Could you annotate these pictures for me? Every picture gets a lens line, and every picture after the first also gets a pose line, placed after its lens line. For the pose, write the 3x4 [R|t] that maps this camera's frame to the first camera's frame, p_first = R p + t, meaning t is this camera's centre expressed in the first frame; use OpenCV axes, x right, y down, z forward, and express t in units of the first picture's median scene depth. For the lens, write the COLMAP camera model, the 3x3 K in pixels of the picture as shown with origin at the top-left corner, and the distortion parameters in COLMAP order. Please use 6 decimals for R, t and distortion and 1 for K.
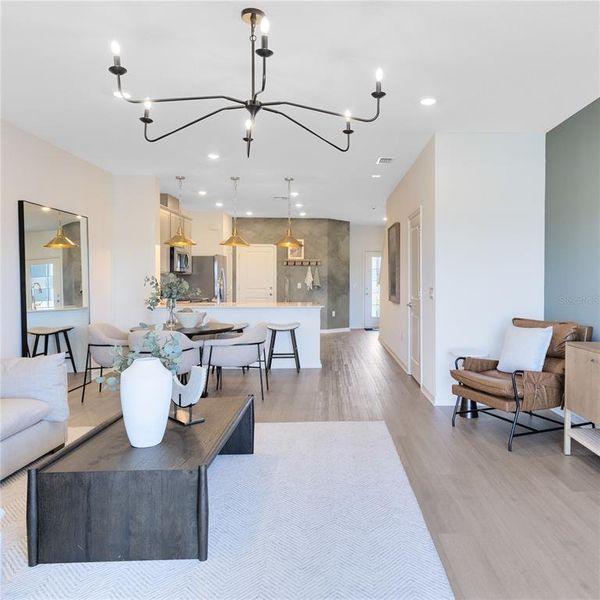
lens RADIAL K [[487.2, 0, 353.5], [0, 487.2, 297.2], [0, 0, 1]] dist [0.003553, 0.002721]
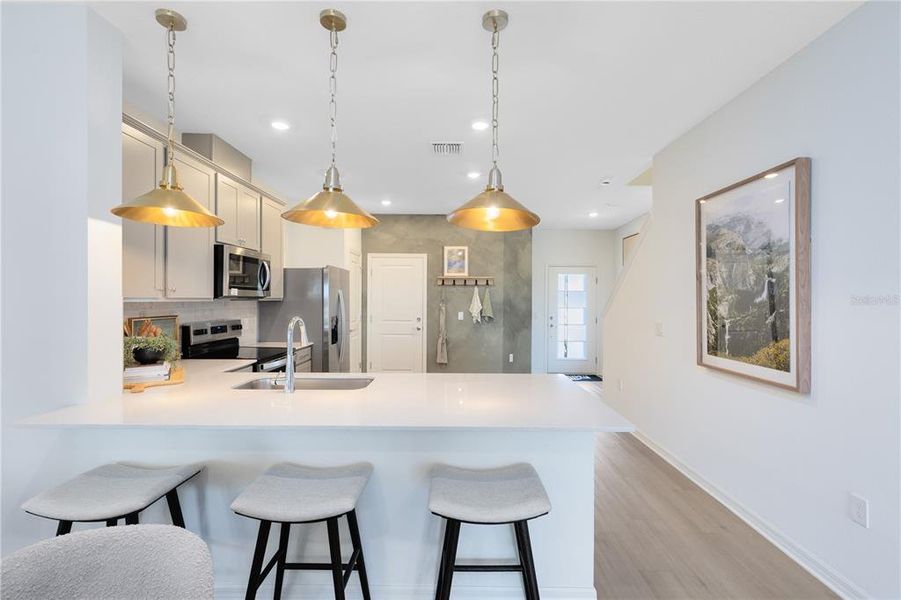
lens RADIAL K [[409.3, 0, 453.7], [0, 409.3, 297.5], [0, 0, 1]] dist [0.001470, 0.000214]
pose [[0.998048, 0.000891, -0.062440, -0.087168], [-0.003398, 0.999192, -0.040054, -0.026744], [0.062354, 0.040188, 0.997245, 0.447784]]
